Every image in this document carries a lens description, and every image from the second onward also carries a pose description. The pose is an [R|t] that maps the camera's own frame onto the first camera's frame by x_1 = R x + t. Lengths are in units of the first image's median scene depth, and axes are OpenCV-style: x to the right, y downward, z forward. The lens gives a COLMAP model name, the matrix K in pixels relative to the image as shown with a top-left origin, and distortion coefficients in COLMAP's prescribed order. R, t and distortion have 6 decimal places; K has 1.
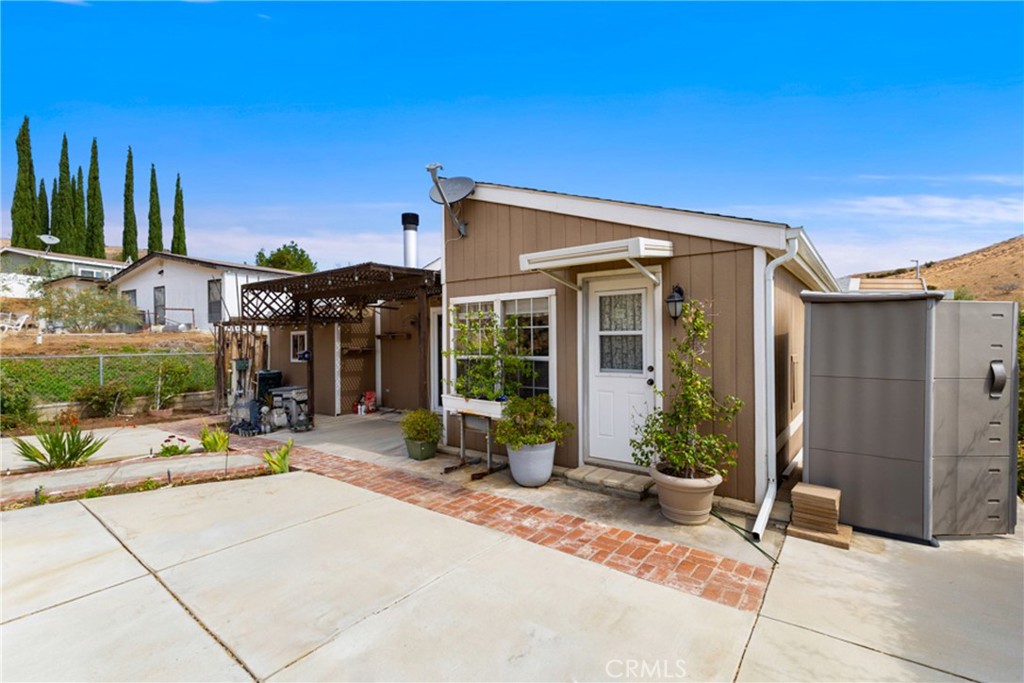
lens RADIAL K [[466.9, 0, 512.3], [0, 466.9, 345.4], [0, 0, 1]] dist [0.014458, -0.001517]
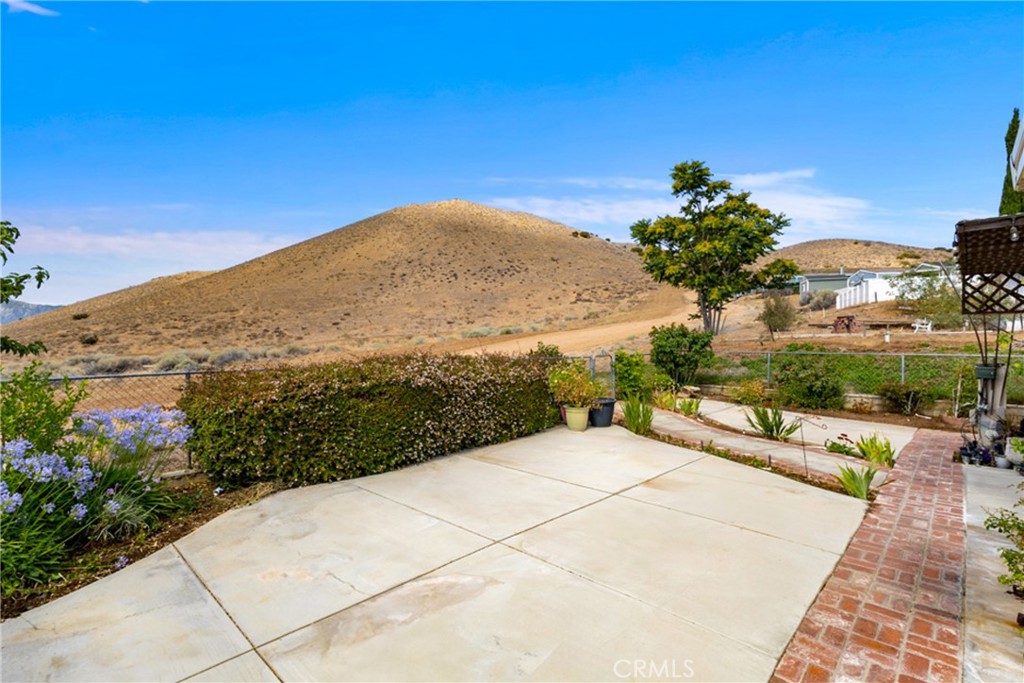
lens RADIAL K [[466.9, 0, 506.3], [0, 466.9, 339.4], [0, 0, 1]] dist [0.014458, -0.001517]
pose [[-0.125946, 0.003543, -0.992031, 0.430948], [-0.008710, 0.999951, 0.004677, -0.012713], [0.991999, 0.009230, -0.125909, 0.462281]]
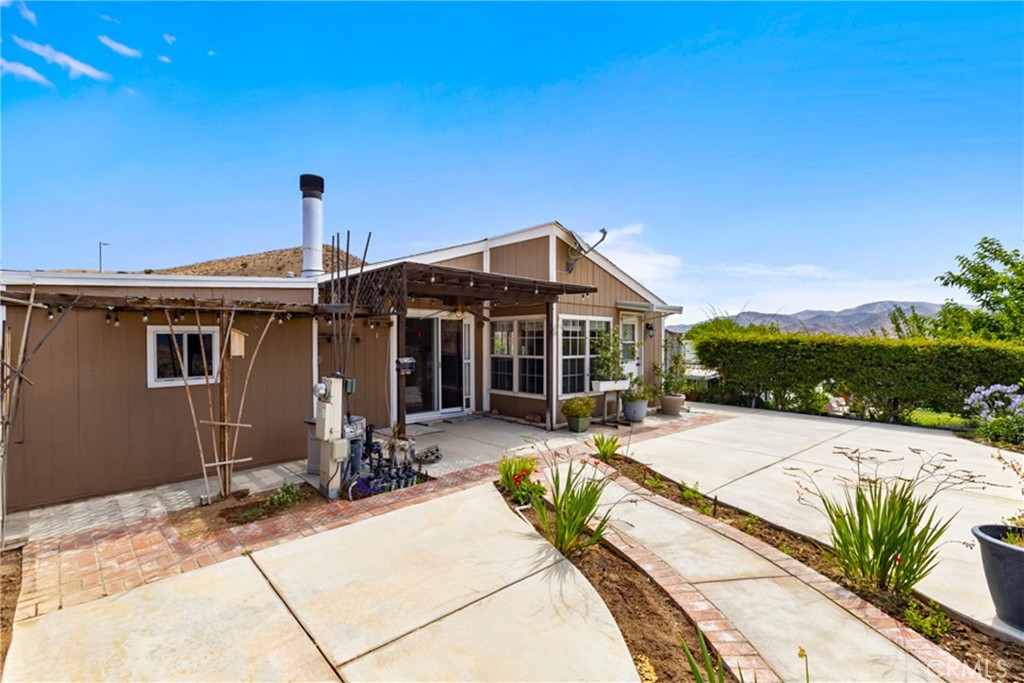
lens RADIAL K [[466.9, 0, 508.7], [0, 466.9, 342.4], [0, 0, 1]] dist [0.014458, -0.001517]
pose [[0.186917, 0.001237, 0.982375, -1.686828], [0.004420, 0.999988, -0.002100, -0.019662], [-0.982366, 0.004735, 0.186909, 0.996615]]
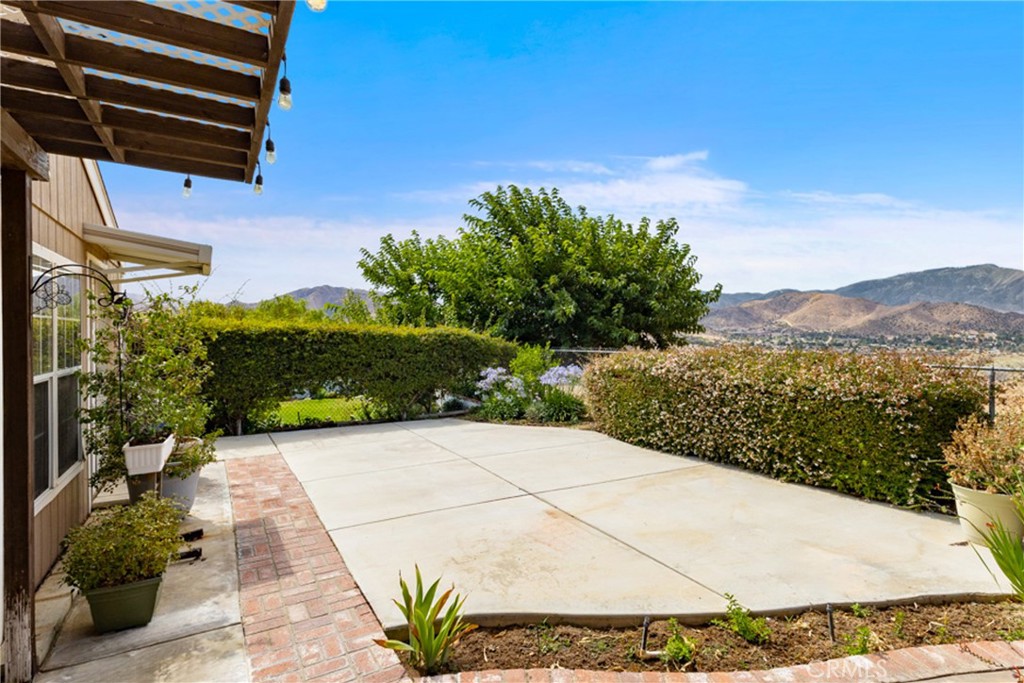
lens RADIAL K [[508.9, 0, 505.2], [0, 508.9, 337.8], [0, 0, 1]] dist [0.020884, 0.000230]
pose [[-0.918377, 0.009975, 0.395580, -0.720219], [0.016501, 0.999778, 0.013099, -0.011010], [-0.395361, 0.018557, -0.918338, 1.355777]]
